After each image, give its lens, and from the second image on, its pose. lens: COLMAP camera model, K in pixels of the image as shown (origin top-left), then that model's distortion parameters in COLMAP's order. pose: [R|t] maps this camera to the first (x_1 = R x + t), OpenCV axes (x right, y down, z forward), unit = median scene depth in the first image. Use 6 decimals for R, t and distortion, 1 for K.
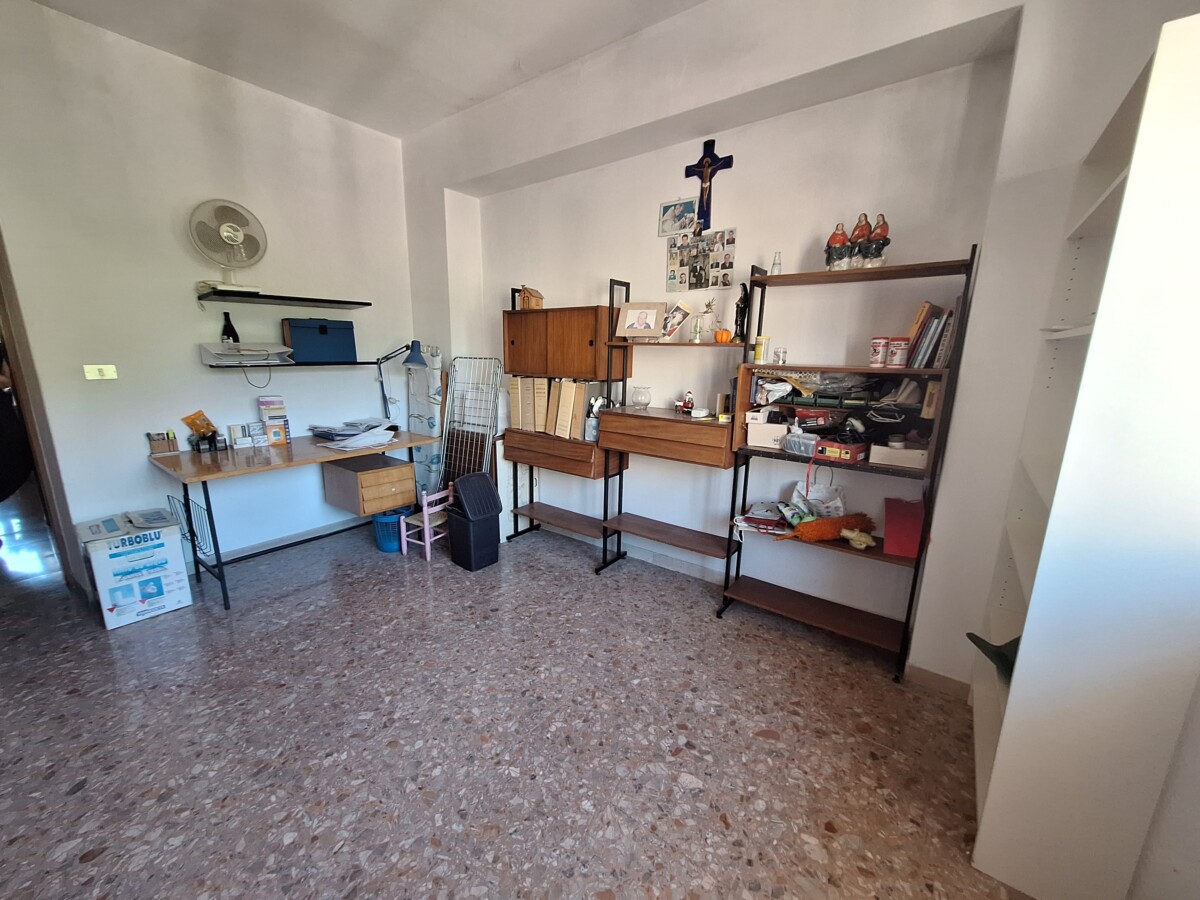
lens RADIAL K [[472.1, 0, 599.7], [0, 472.1, 464.3], [0, 0, 1]] dist [0.001086, 0.000029]
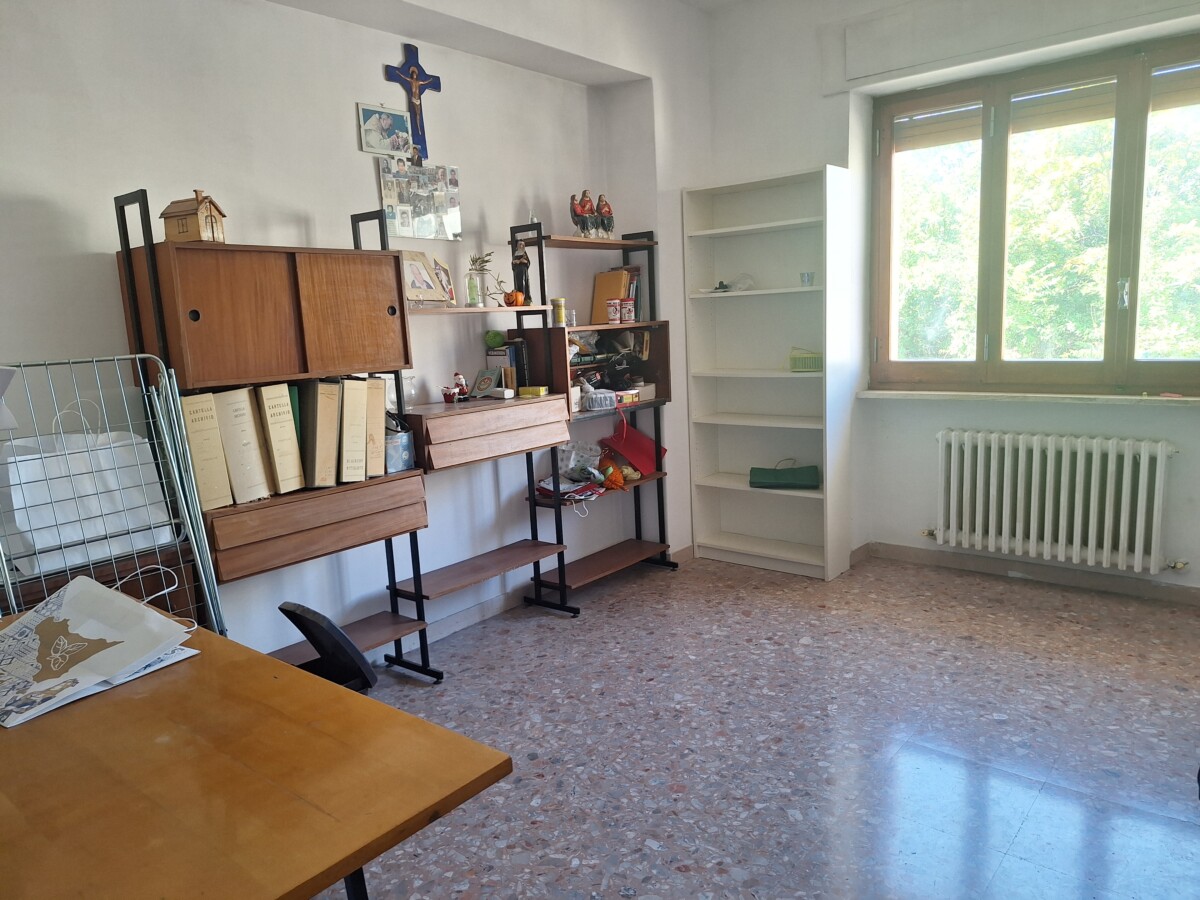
lens RADIAL K [[836.9, 0, 603.5], [0, 836.9, 465.0], [0, 0, 1]] dist [0.138258, -0.202564]
pose [[0.033712, -0.194159, 0.980391, -1.235980], [0.280346, 0.943403, 0.177194, -0.202968], [-0.959307, 0.268875, 0.086235, 0.761463]]
